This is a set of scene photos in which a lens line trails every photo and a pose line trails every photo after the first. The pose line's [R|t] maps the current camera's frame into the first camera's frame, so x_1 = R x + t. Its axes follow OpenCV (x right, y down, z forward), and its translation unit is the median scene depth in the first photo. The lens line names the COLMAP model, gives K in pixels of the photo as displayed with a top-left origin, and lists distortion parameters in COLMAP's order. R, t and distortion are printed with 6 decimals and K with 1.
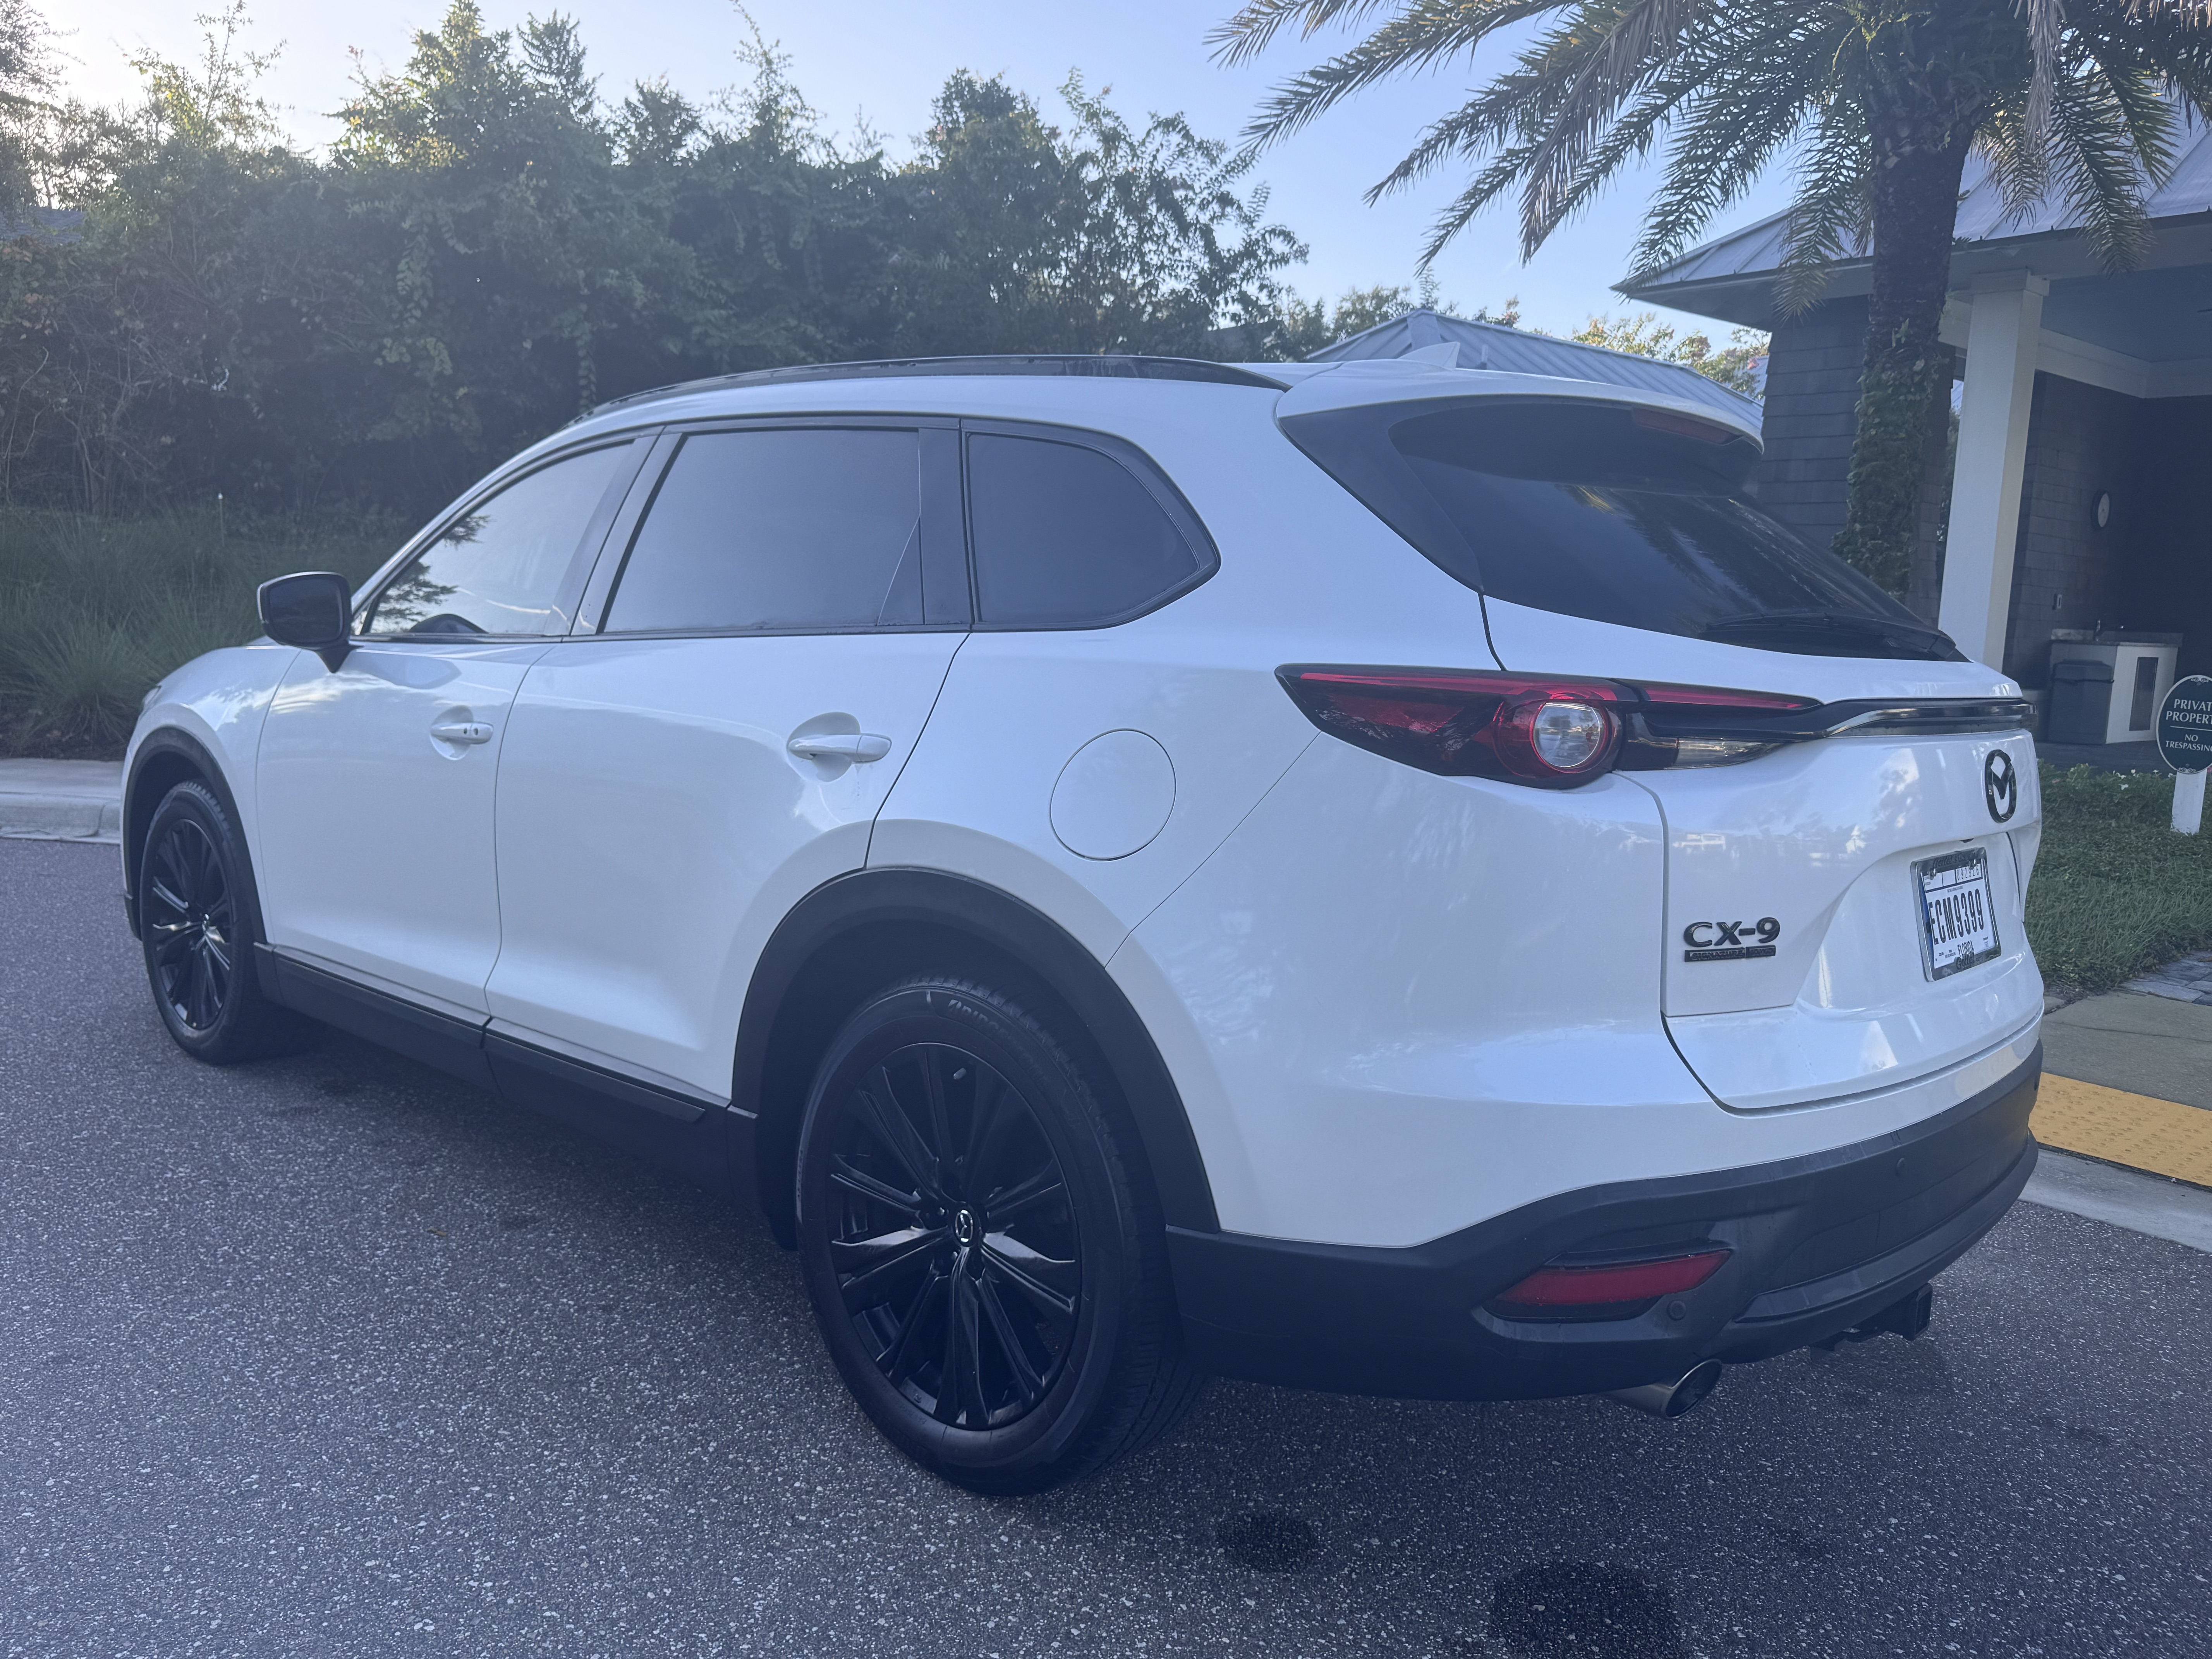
lens RADIAL K [[1699.5, 0, 1103.2], [0, 1699.5, 840.0], [0, 0, 1]] dist [0.009802, -0.002305]
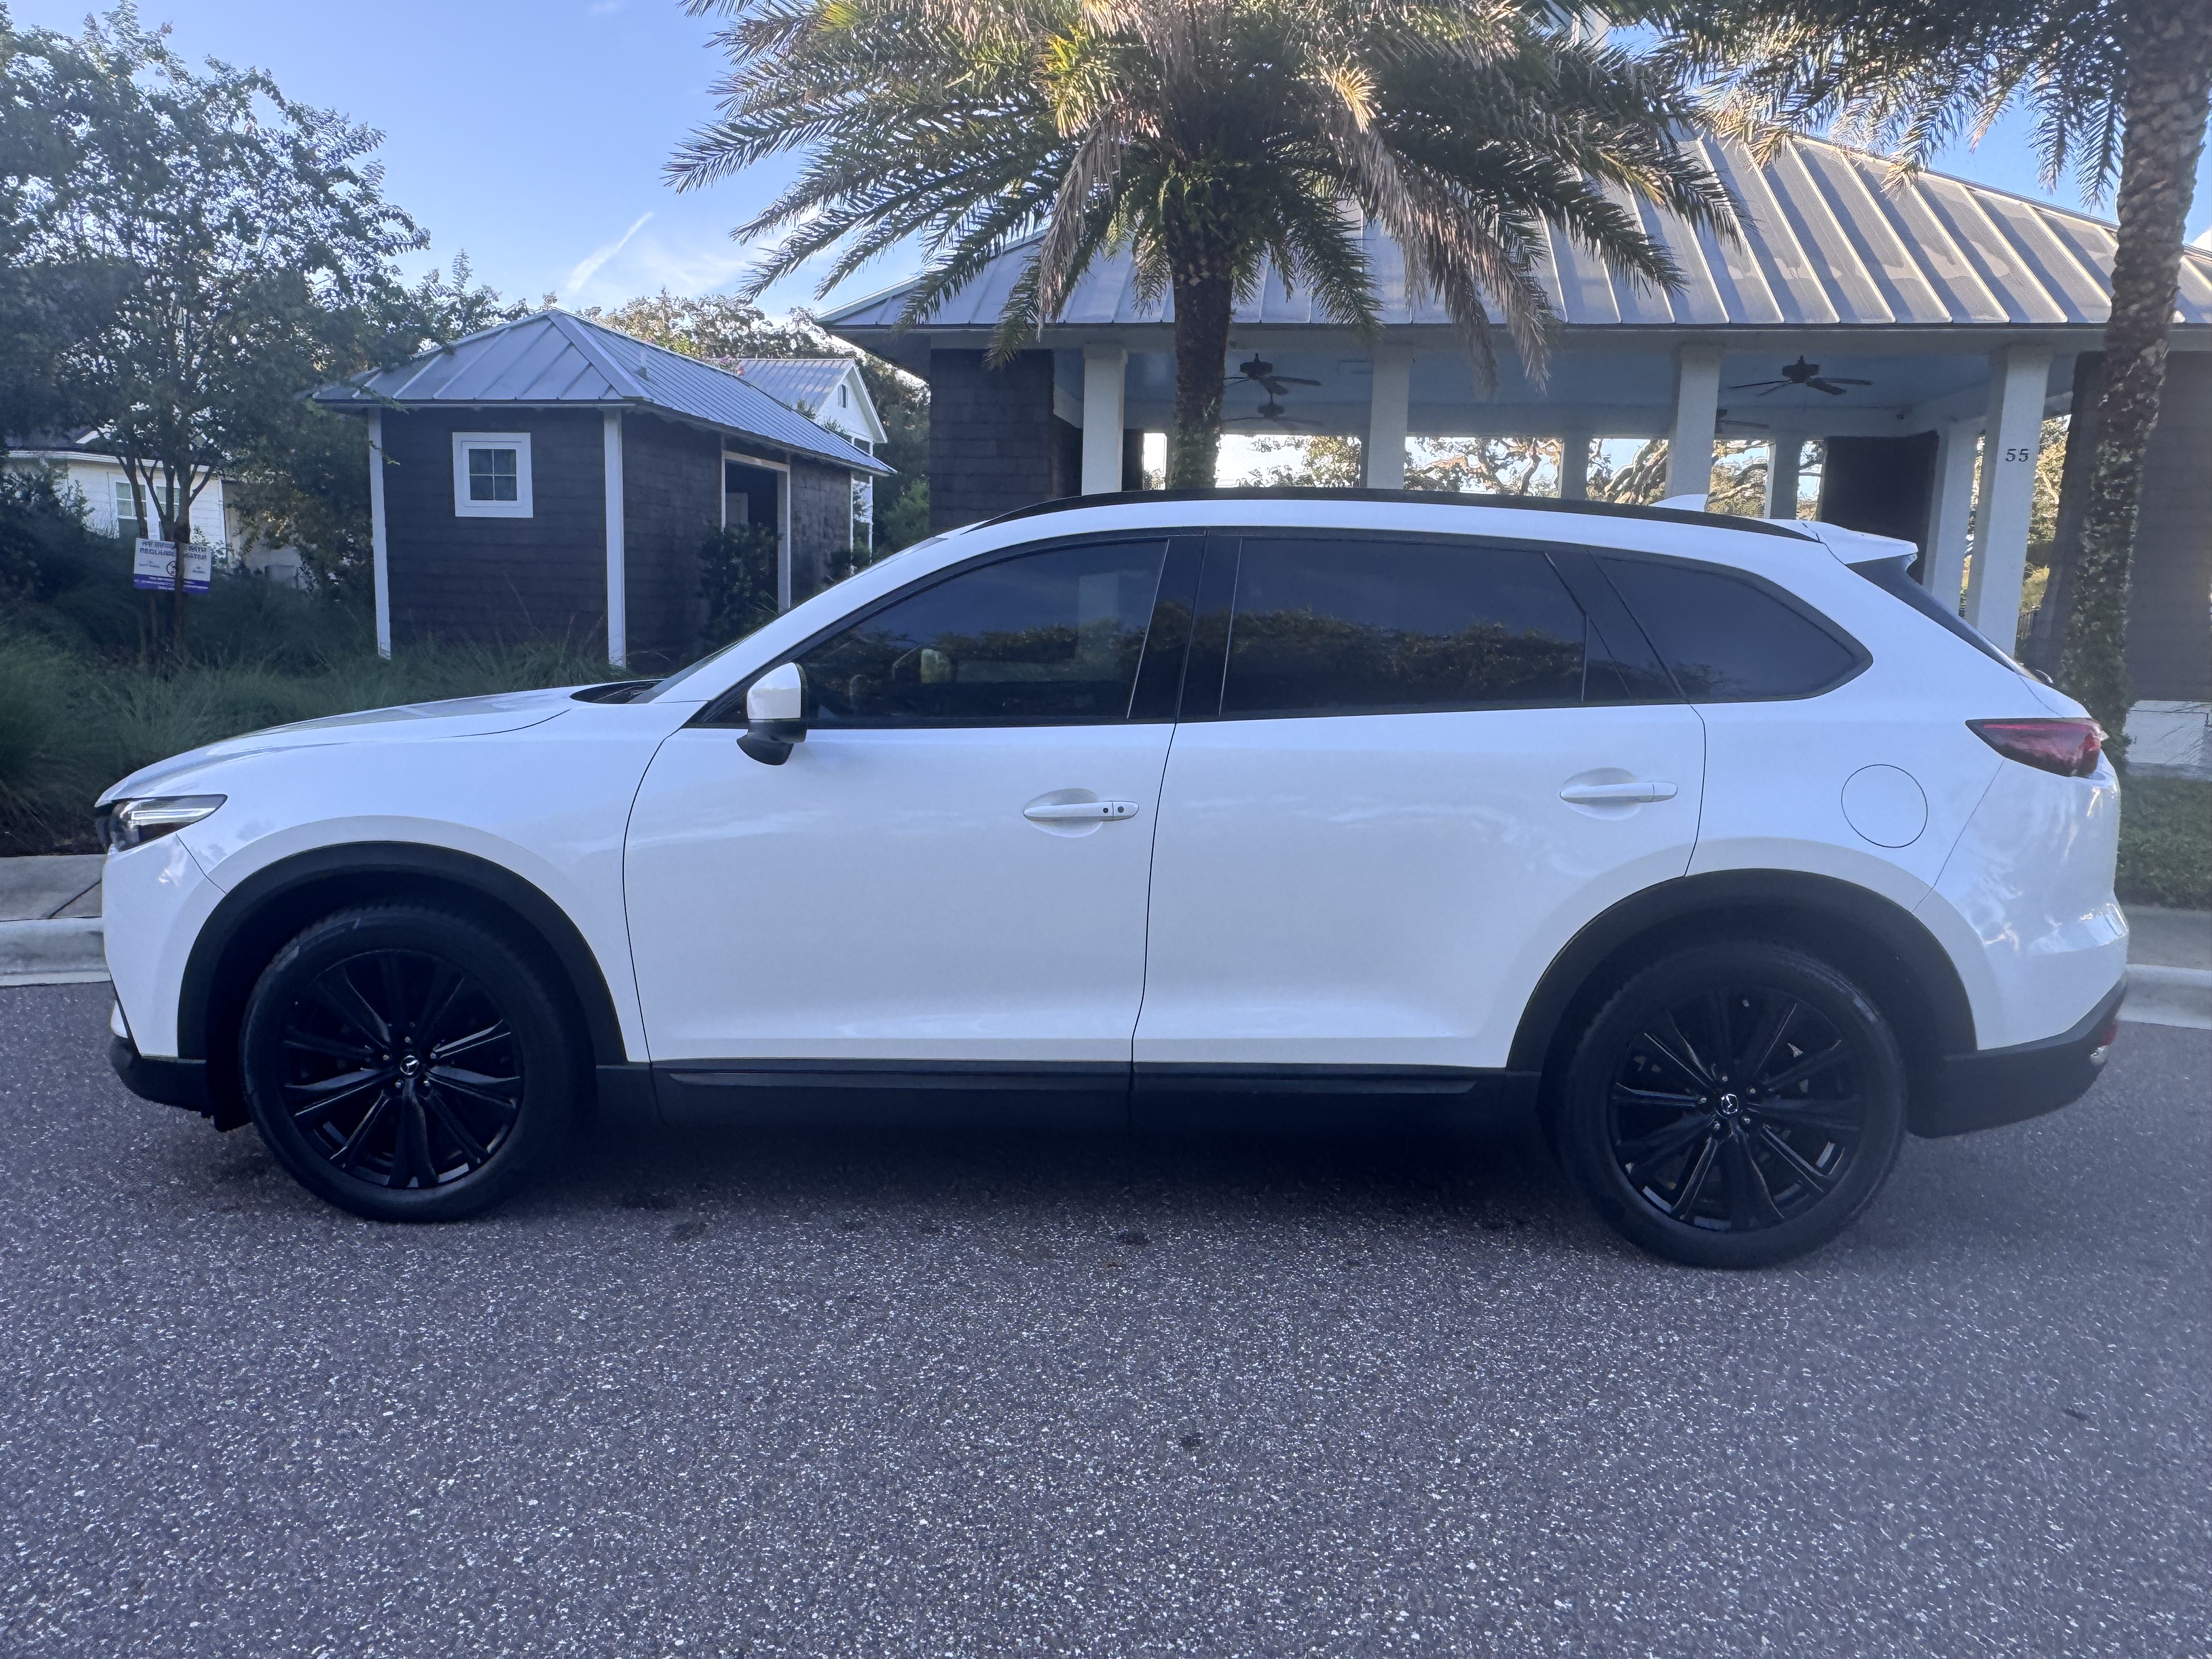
lens RADIAL K [[1521.6, 0, 1104.8], [0, 1521.6, 820.0], [0, 0, 1]] dist [0.005890, 0.002984]
pose [[0.757250, -0.116650, 0.642624, -0.428519], [0.095557, 0.993121, 0.067670, -0.052809], [-0.646097, 0.010164, 0.763187, 0.105986]]
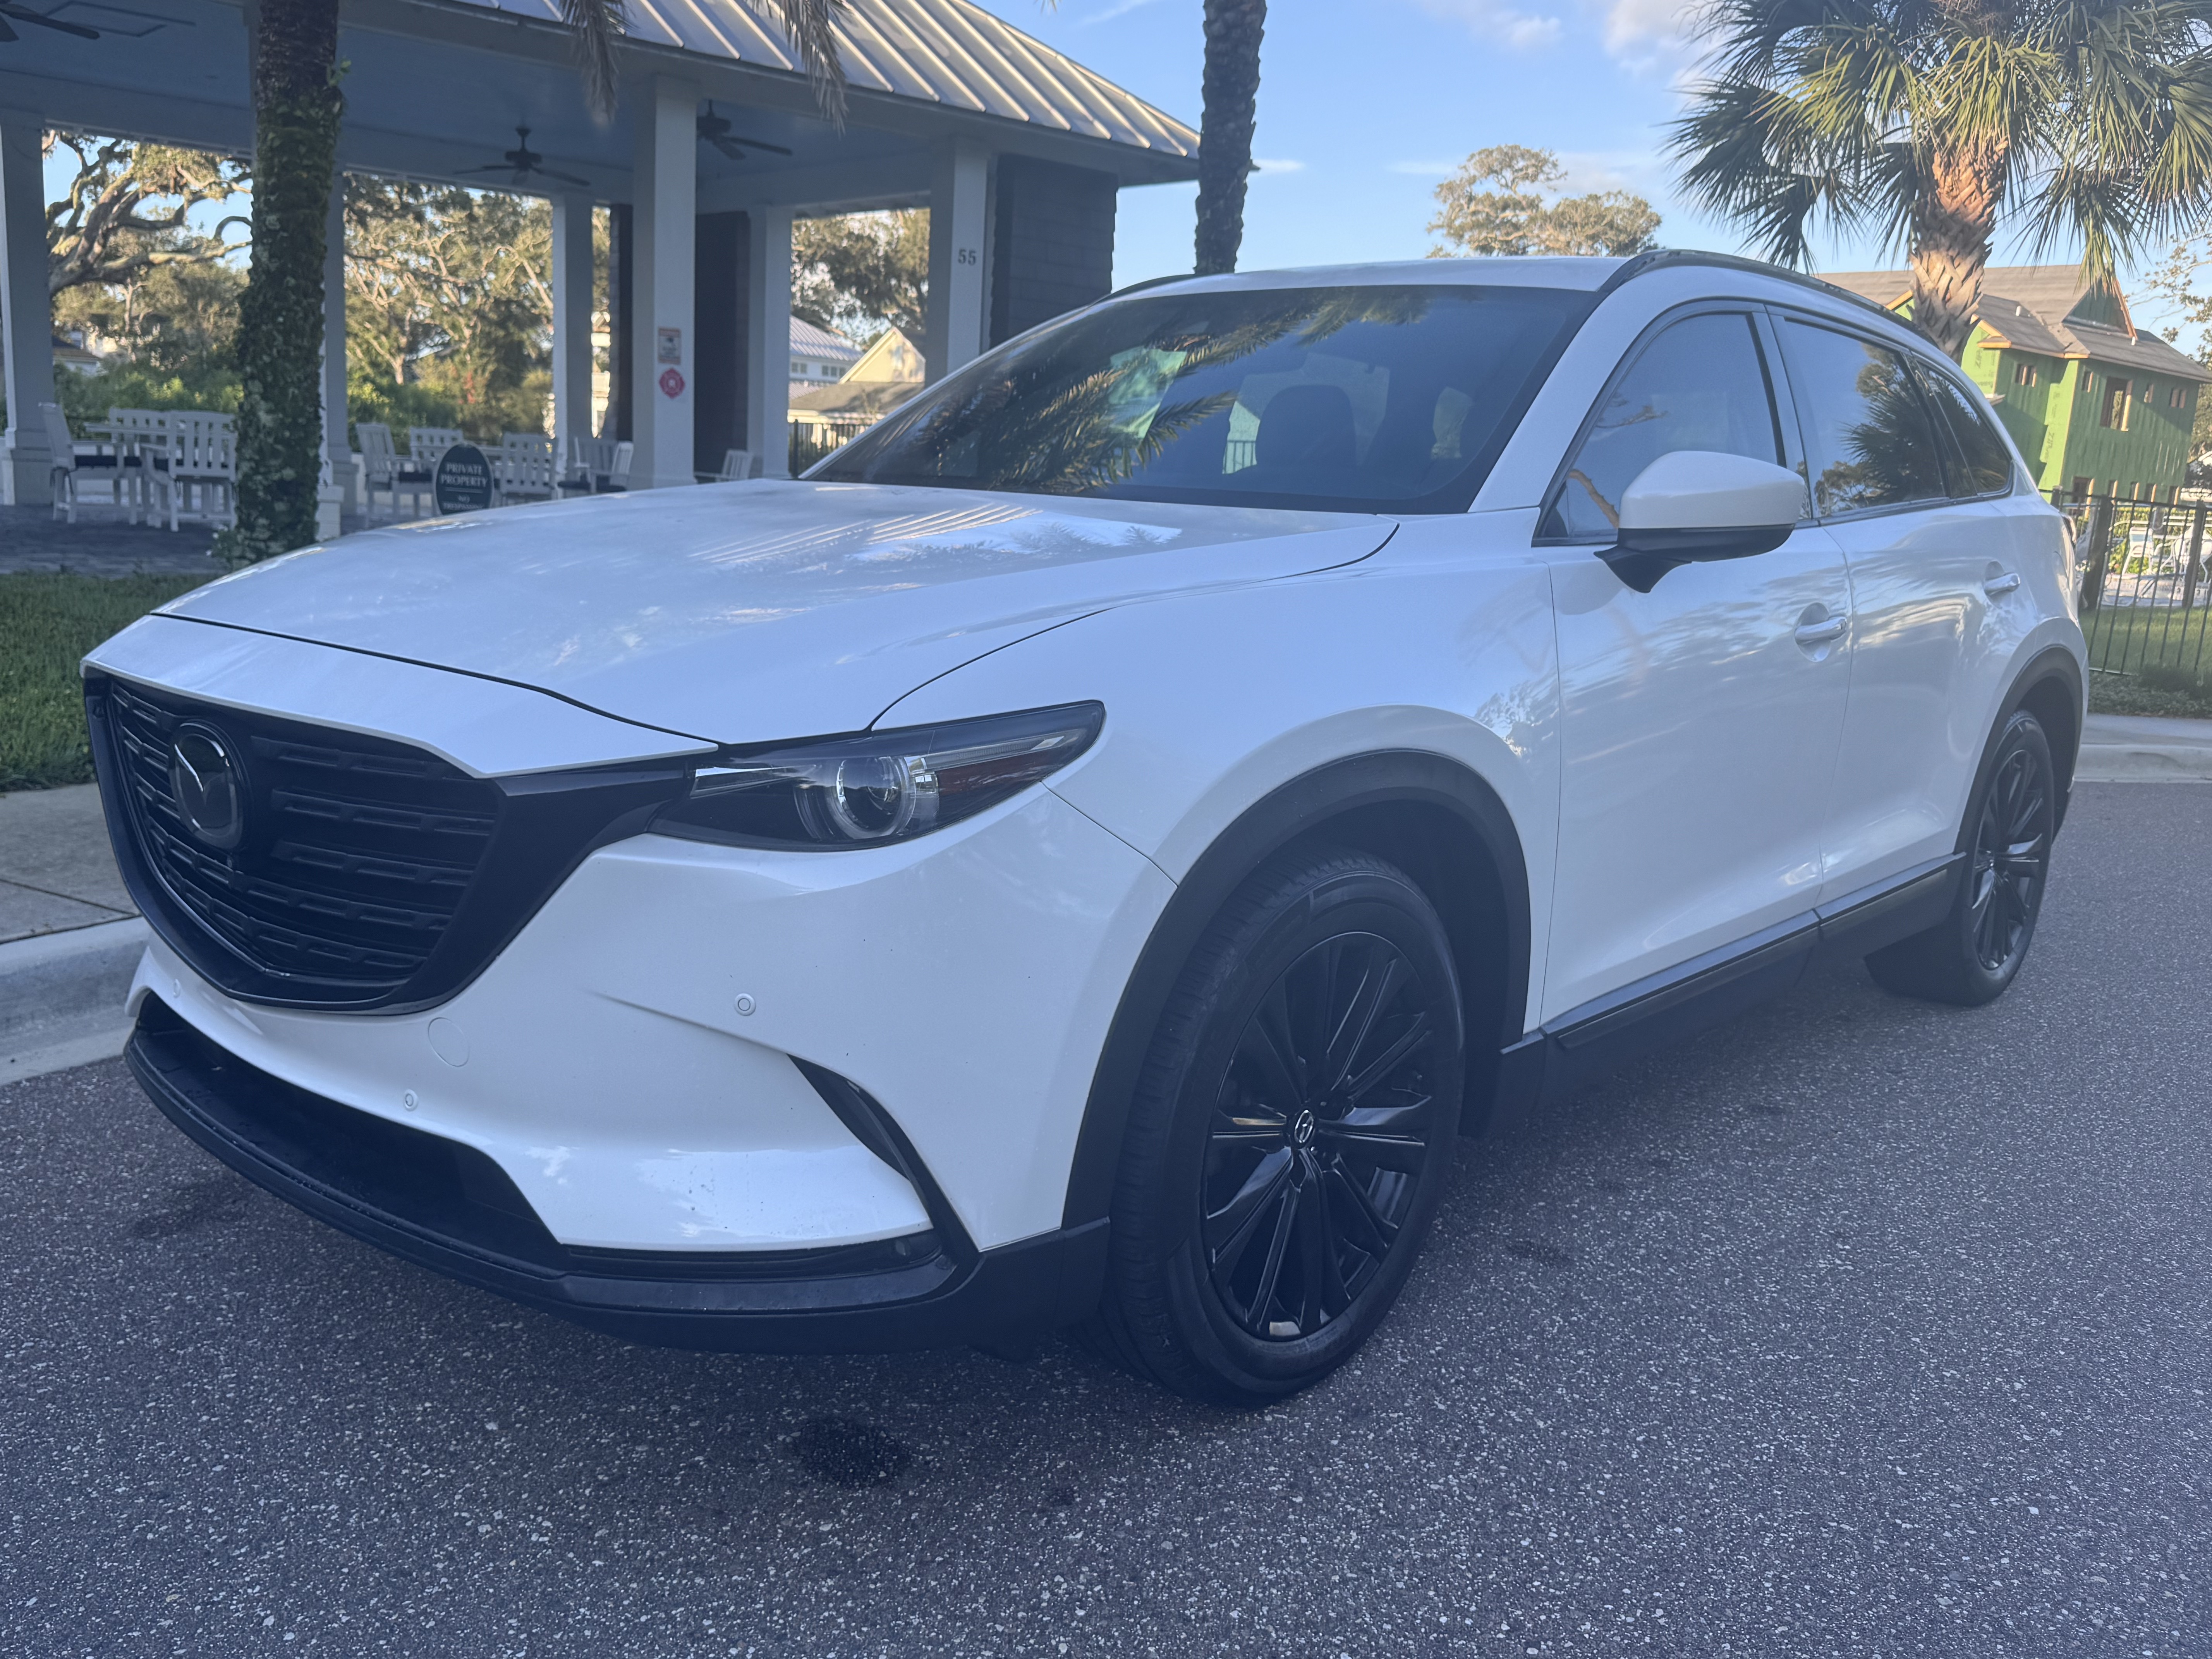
lens RADIAL K [[1886.9, 0, 1097.9], [0, 1886.9, 826.5], [0, 0, 1]] dist [0.006684, -0.000631]
pose [[-0.046523, -0.226153, 0.972980, -0.610718], [0.068867, 0.970991, 0.228984, -0.099267], [-0.996541, 0.077659, -0.029599, 0.626931]]
